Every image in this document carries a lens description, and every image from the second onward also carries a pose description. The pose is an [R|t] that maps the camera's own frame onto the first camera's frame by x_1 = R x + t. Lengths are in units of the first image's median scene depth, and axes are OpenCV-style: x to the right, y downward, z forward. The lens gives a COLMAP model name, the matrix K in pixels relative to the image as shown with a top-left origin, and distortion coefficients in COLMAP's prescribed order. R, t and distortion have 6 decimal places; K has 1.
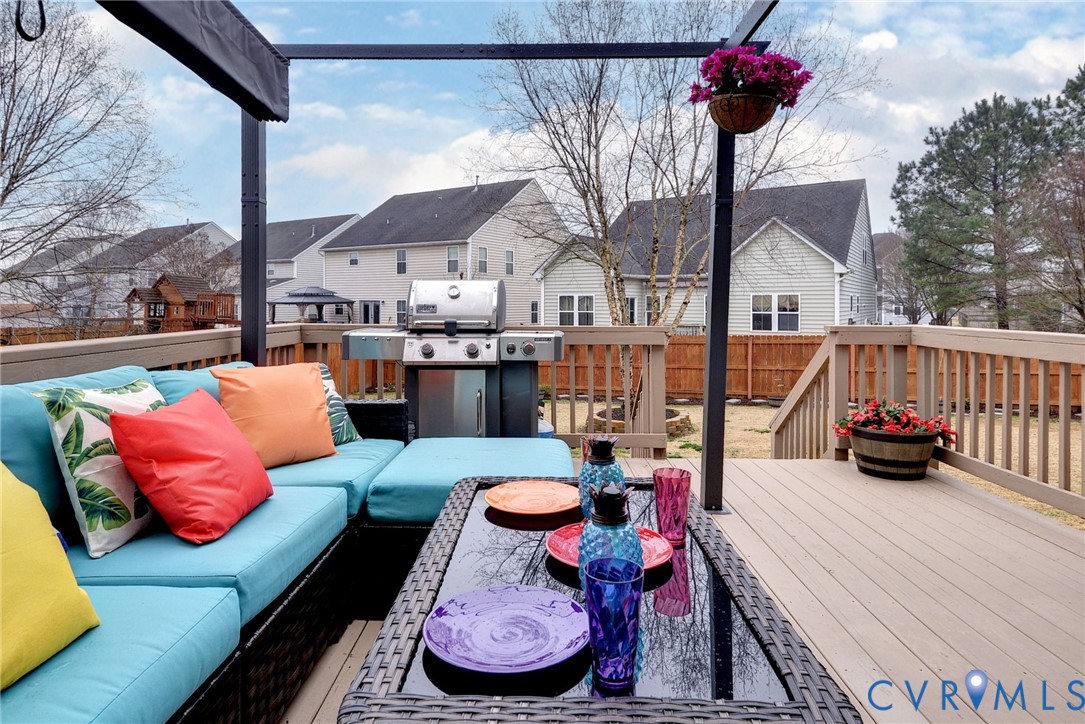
lens RADIAL K [[622.0, 0, 534.5], [0, 622.0, 315.2], [0, 0, 1]] dist [0.002319, -0.000080]
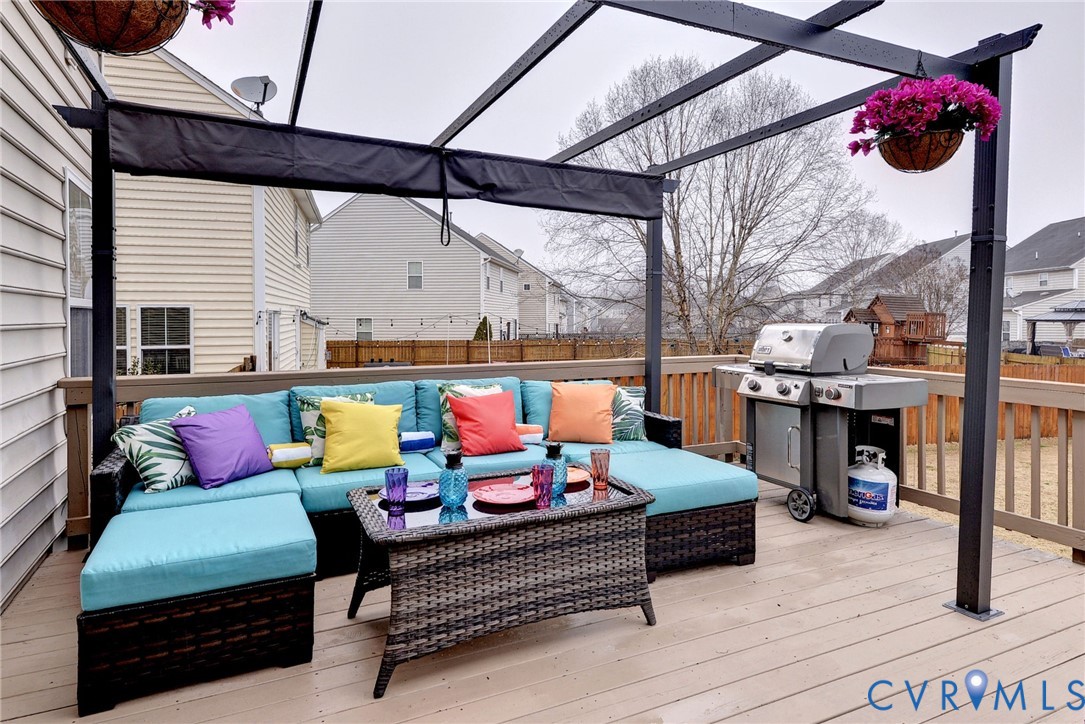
lens RADIAL K [[622.0, 0, 534.5], [0, 622.0, 315.2], [0, 0, 1]] dist [0.002319, -0.000080]
pose [[0.432271, -0.006364, -0.901721, 0.722614], [-0.014515, 0.999796, -0.014015, -0.055473], [0.901627, 0.019147, 0.432091, 0.097680]]
